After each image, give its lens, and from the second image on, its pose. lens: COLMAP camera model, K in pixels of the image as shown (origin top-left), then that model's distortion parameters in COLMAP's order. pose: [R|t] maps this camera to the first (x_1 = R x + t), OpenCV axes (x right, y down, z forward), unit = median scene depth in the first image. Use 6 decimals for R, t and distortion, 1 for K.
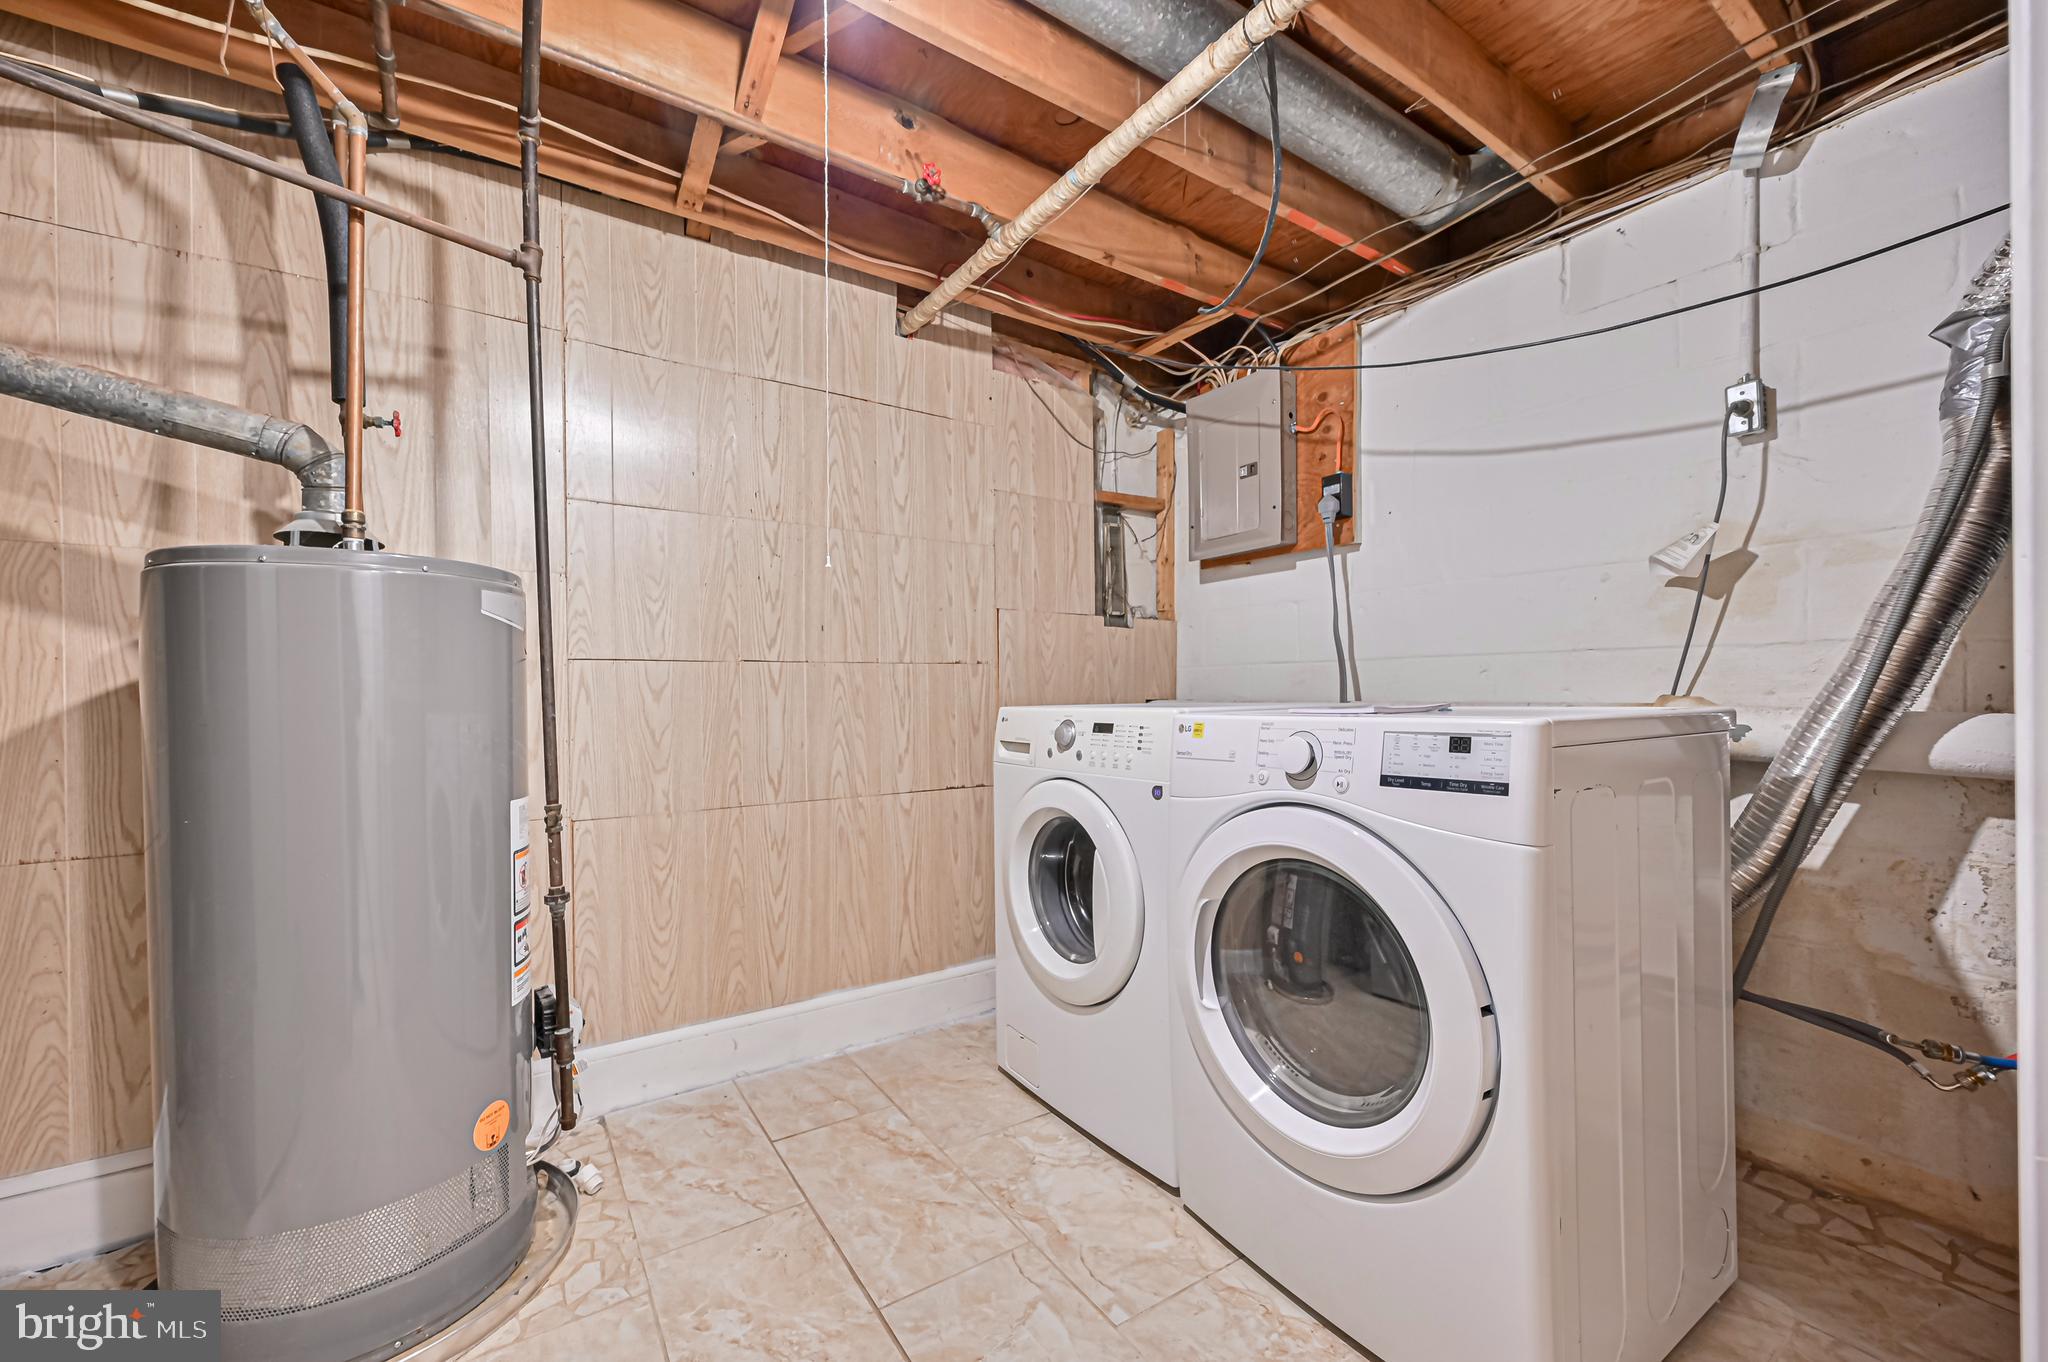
lens RADIAL K [[806.7, 0, 1023.2], [0, 806.7, 690.5], [0, 0, 1]] dist [-0.002359, 0.000743]
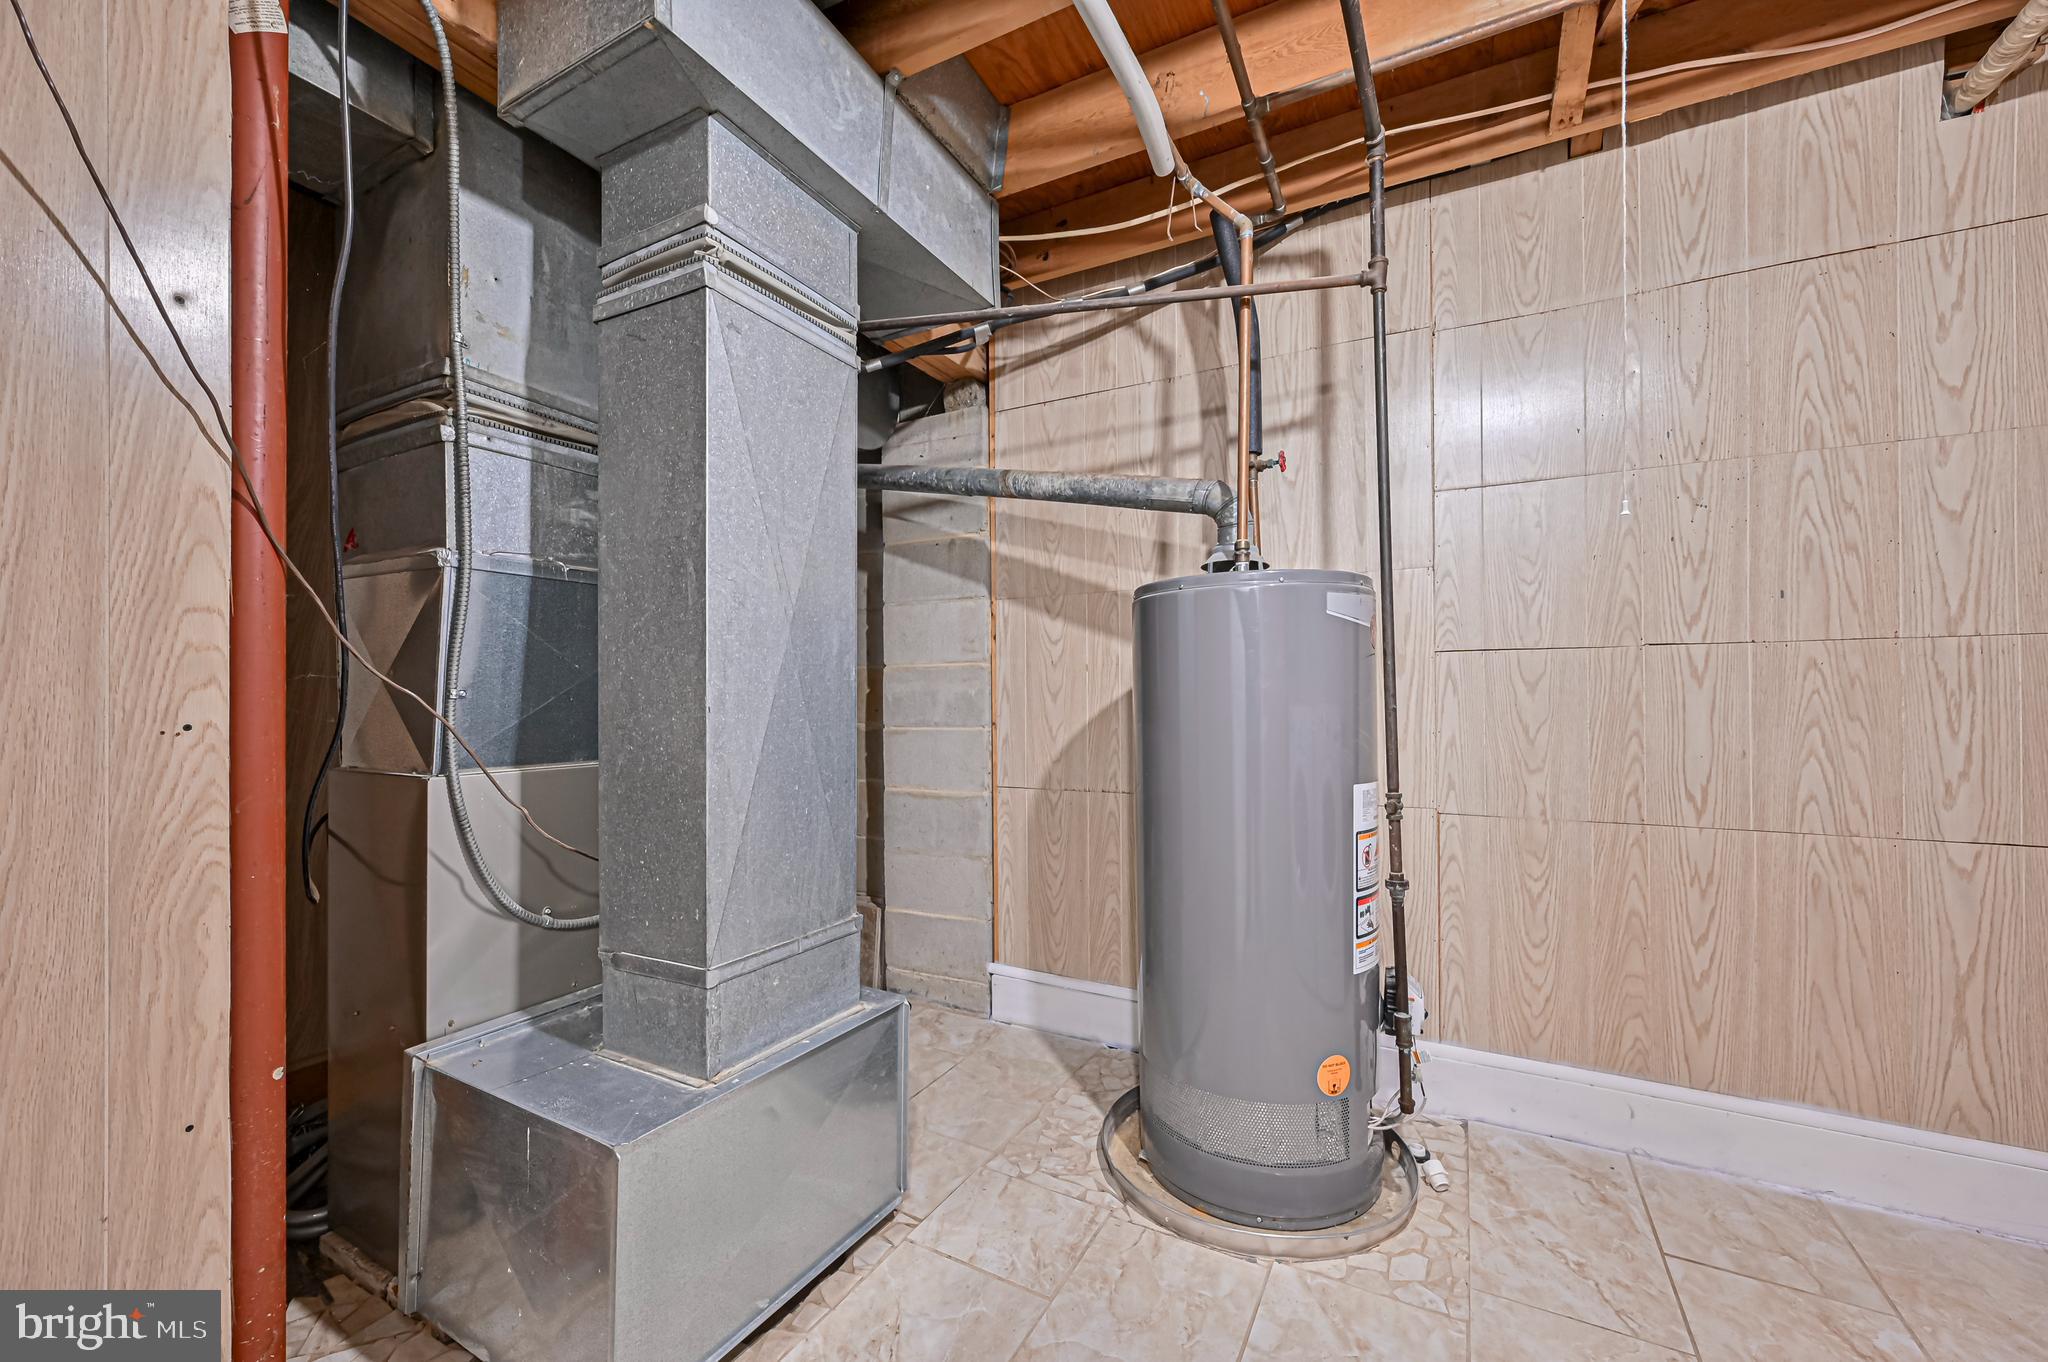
lens RADIAL K [[806.7, 0, 1023.0], [0, 806.7, 691.4], [0, 0, 1]] dist [-0.002359, 0.000743]
pose [[0.465948, 0.002849, -0.884807, 0.084937], [0.004925, 0.999971, 0.005814, 0.002379], [0.884798, -0.007067, 0.465921, 0.076550]]
